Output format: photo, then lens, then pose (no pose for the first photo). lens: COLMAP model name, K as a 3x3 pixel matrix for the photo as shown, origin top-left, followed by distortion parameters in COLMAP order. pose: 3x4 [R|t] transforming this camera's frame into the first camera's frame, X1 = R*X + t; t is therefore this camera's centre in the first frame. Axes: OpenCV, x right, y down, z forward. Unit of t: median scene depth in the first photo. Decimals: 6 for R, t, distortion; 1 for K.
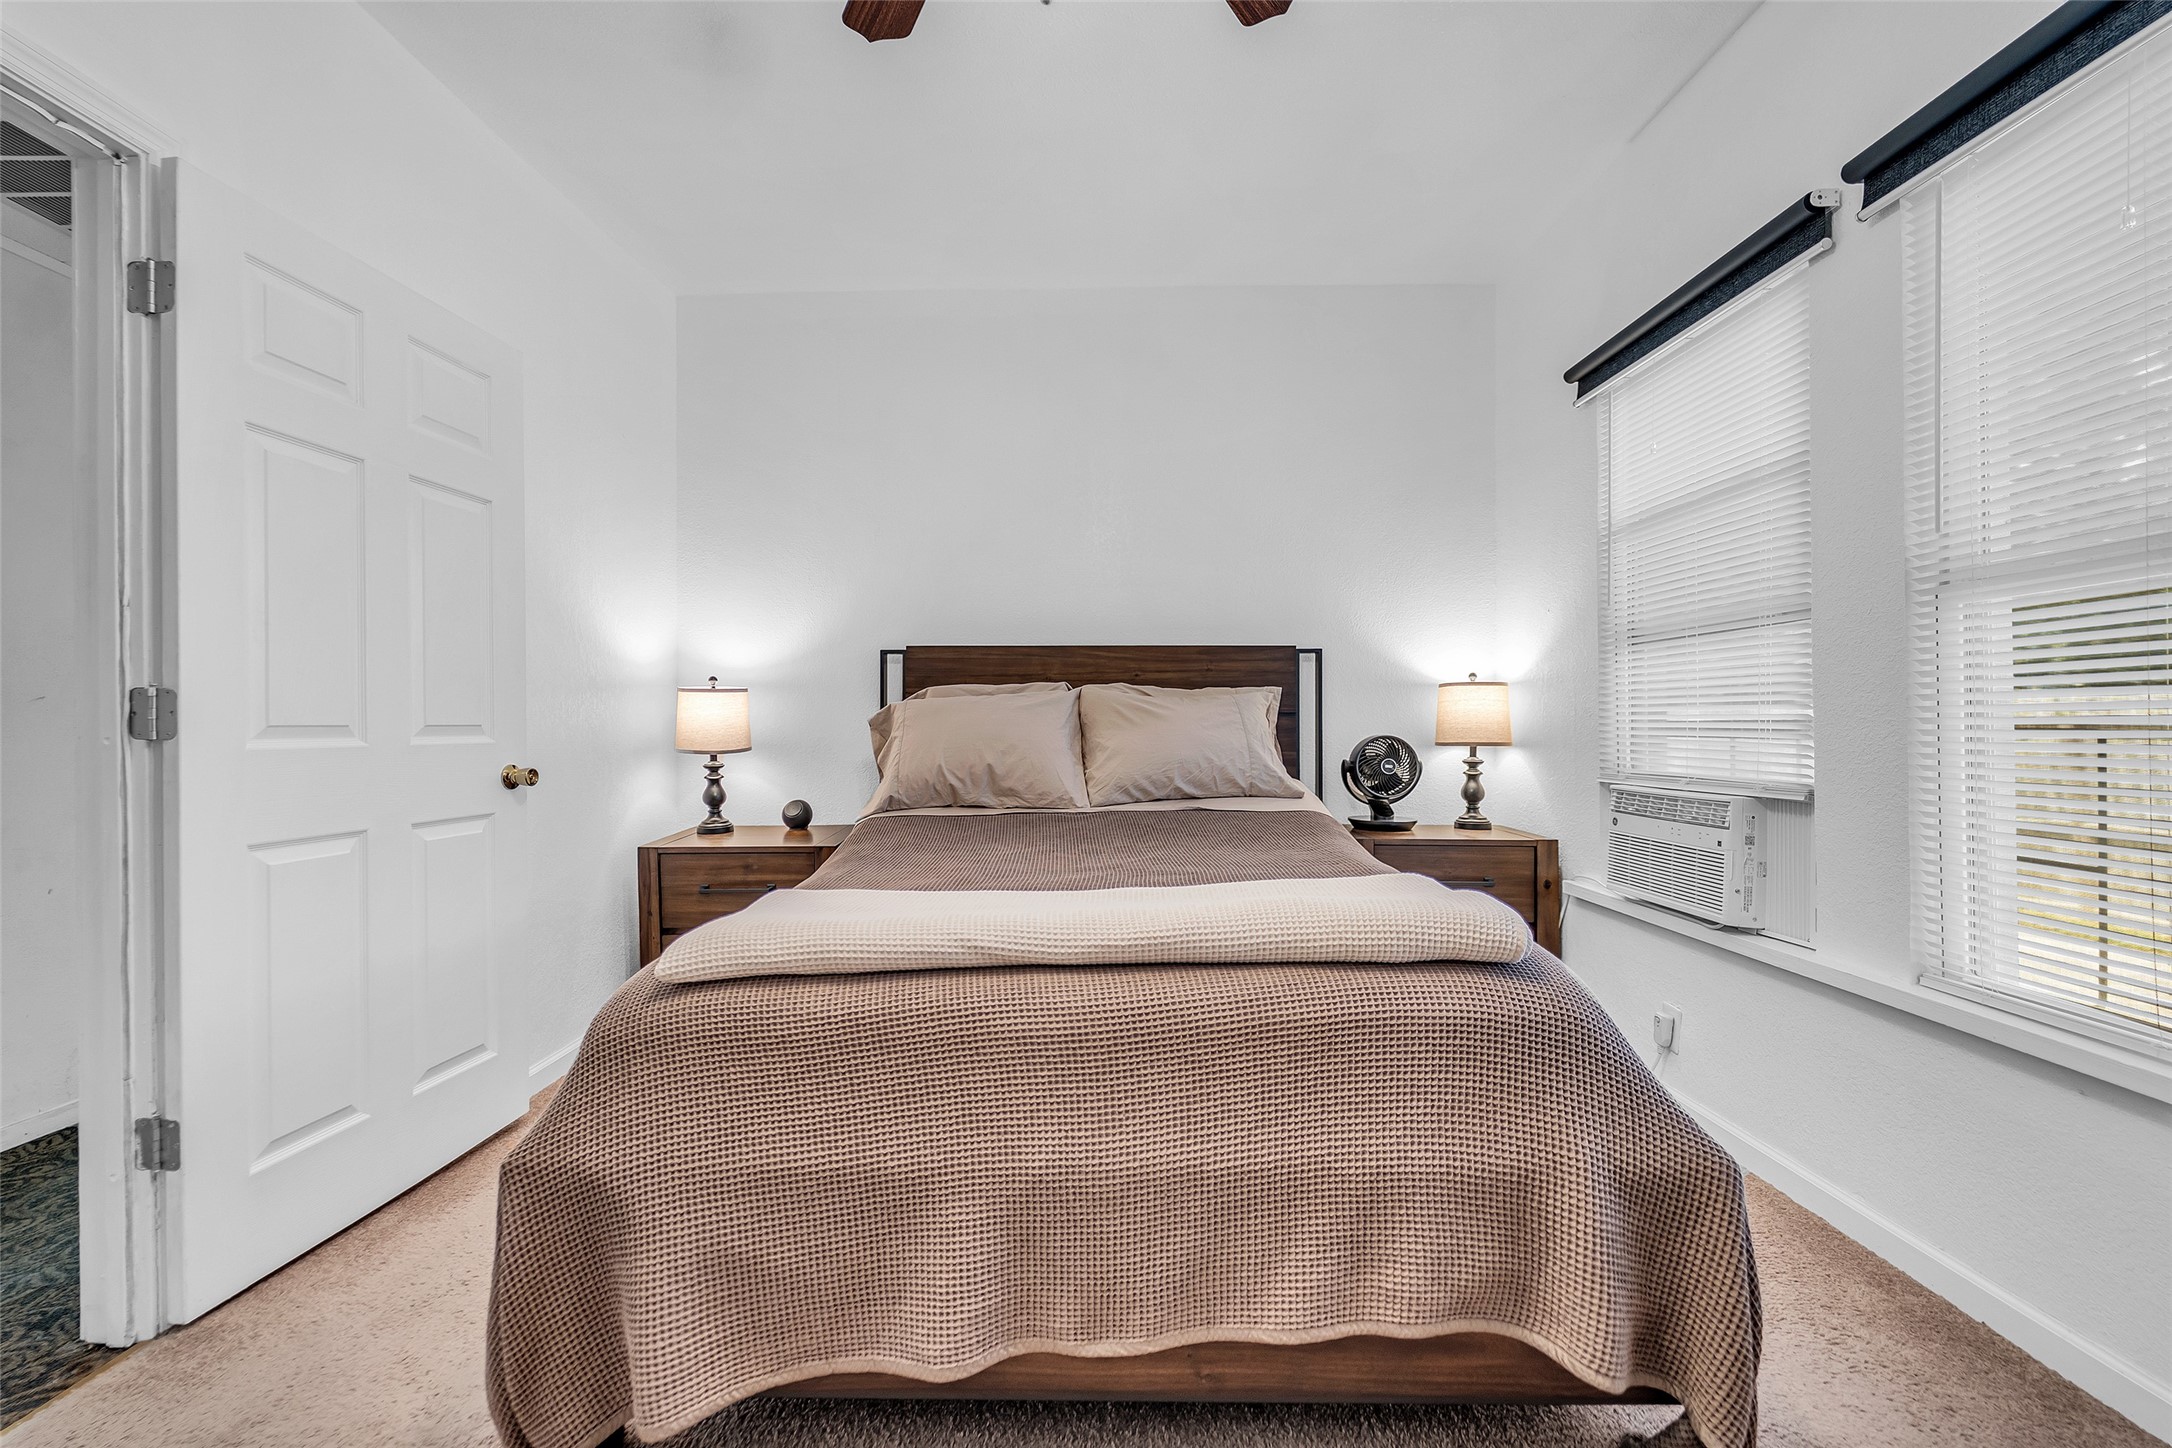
lens RADIAL K [[883.9, 0, 1082.4], [0, 883.9, 724.0], [0, 0, 1]] dist [-0.000582, -0.000920]
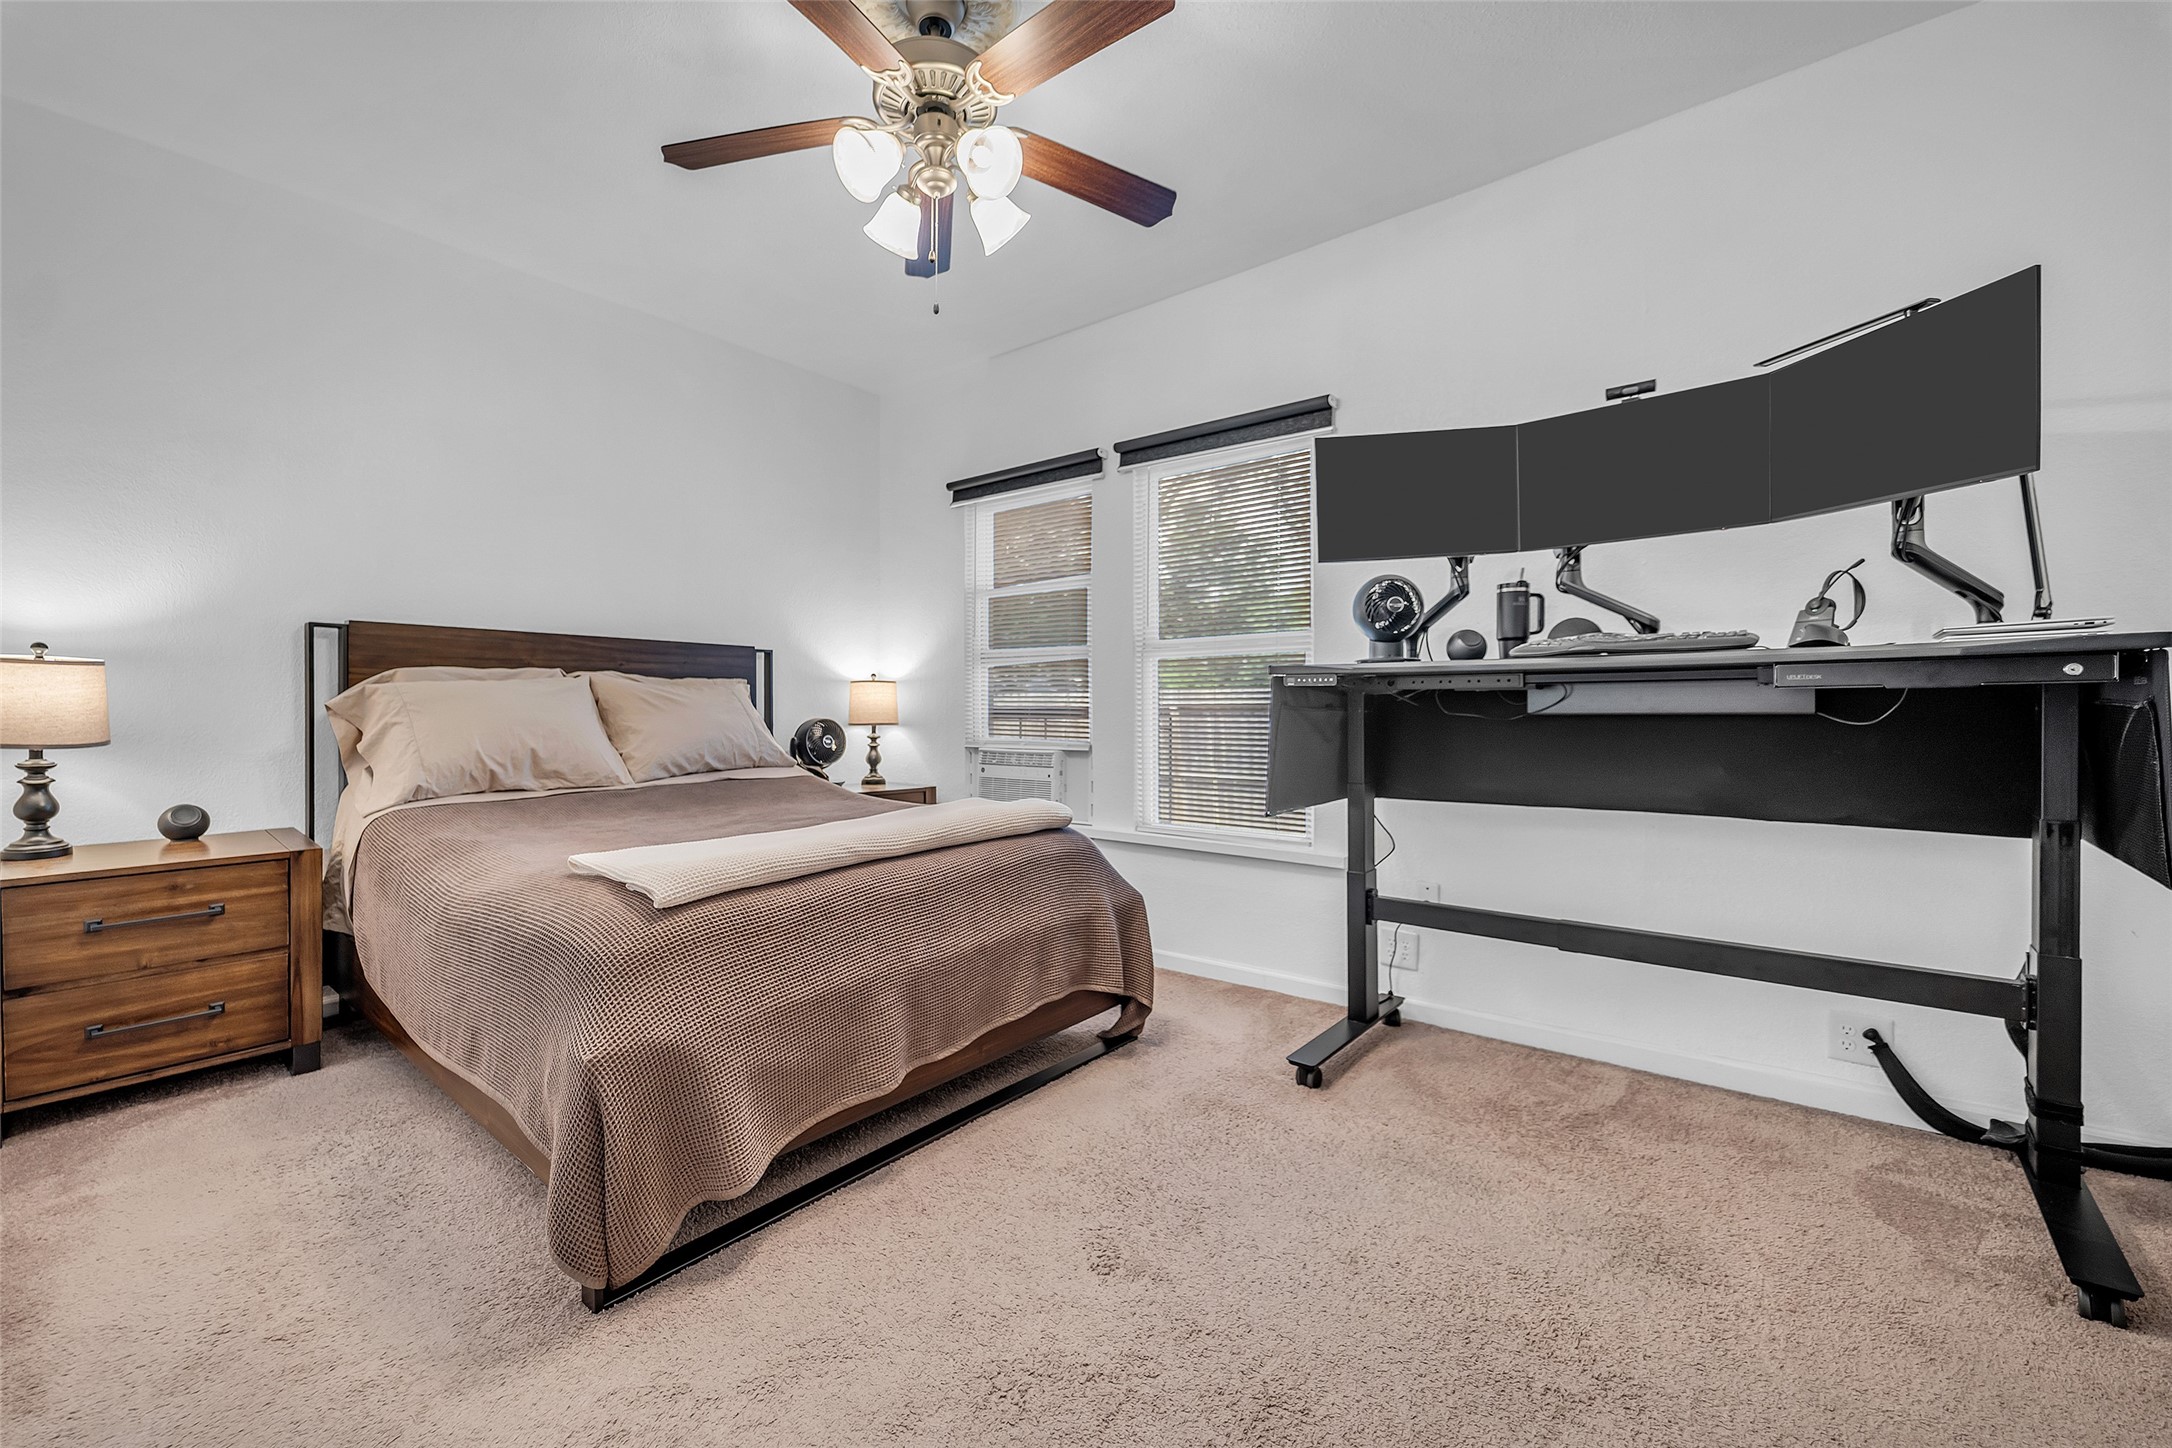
lens RADIAL K [[883.9, 0, 1091.9], [0, 883.9, 718.1], [0, 0, 1]] dist [-0.000582, -0.000920]
pose [[0.607035, -0.005514, 0.794656, -0.527448], [-0.005507, 0.999923, 0.011144, -0.005147], [-0.794656, -0.011141, 0.606958, -0.146865]]
